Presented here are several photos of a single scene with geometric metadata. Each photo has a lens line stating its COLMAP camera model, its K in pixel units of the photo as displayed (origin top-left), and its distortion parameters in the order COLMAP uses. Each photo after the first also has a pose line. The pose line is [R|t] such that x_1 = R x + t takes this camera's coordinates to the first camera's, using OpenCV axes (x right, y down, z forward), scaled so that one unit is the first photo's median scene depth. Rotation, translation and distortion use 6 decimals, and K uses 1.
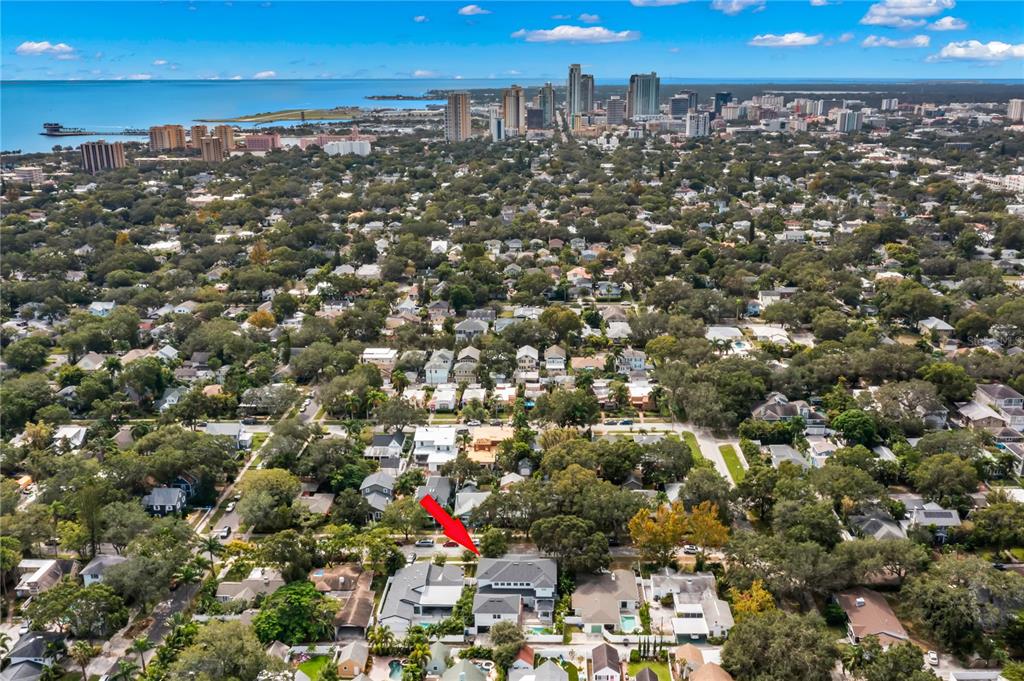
lens RADIAL K [[916.1, 0, 509.4], [0, 916.1, 374.9], [0, 0, 1]] dist [-0.013199, 0.005181]
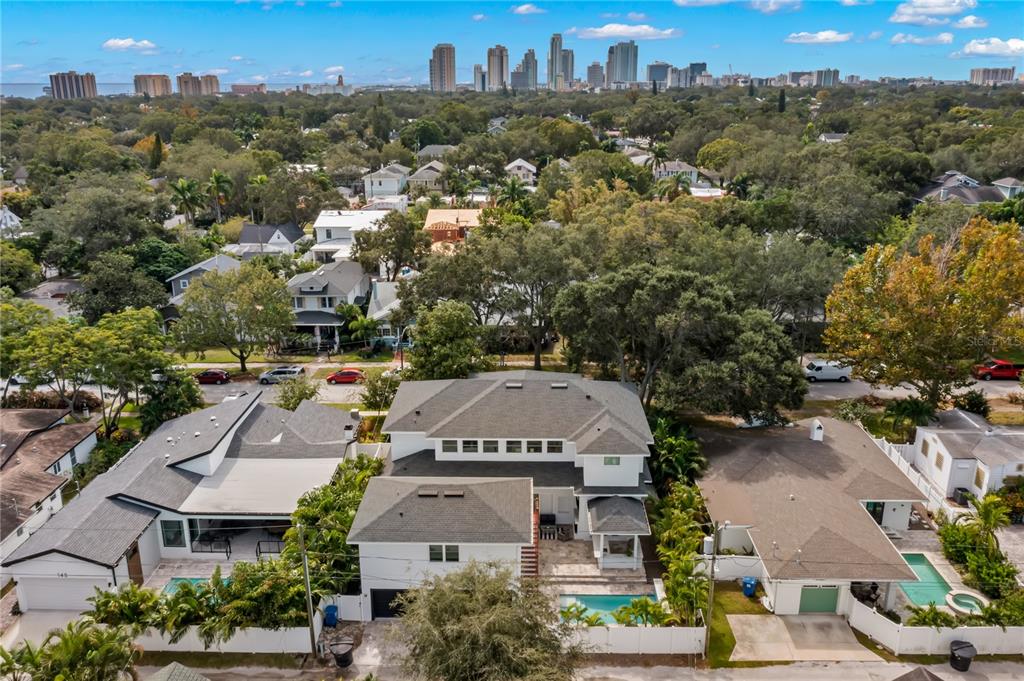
lens RADIAL K [[823.9, 0, 511.7], [0, 823.9, 323.9], [0, 0, 1]] dist [-0.007084, 0.004556]
pose [[0.999723, 0.004057, 0.023184, -0.000163], [-0.003402, 0.999595, -0.028253, 0.132409], [-0.023289, 0.028166, 0.999332, 0.492588]]
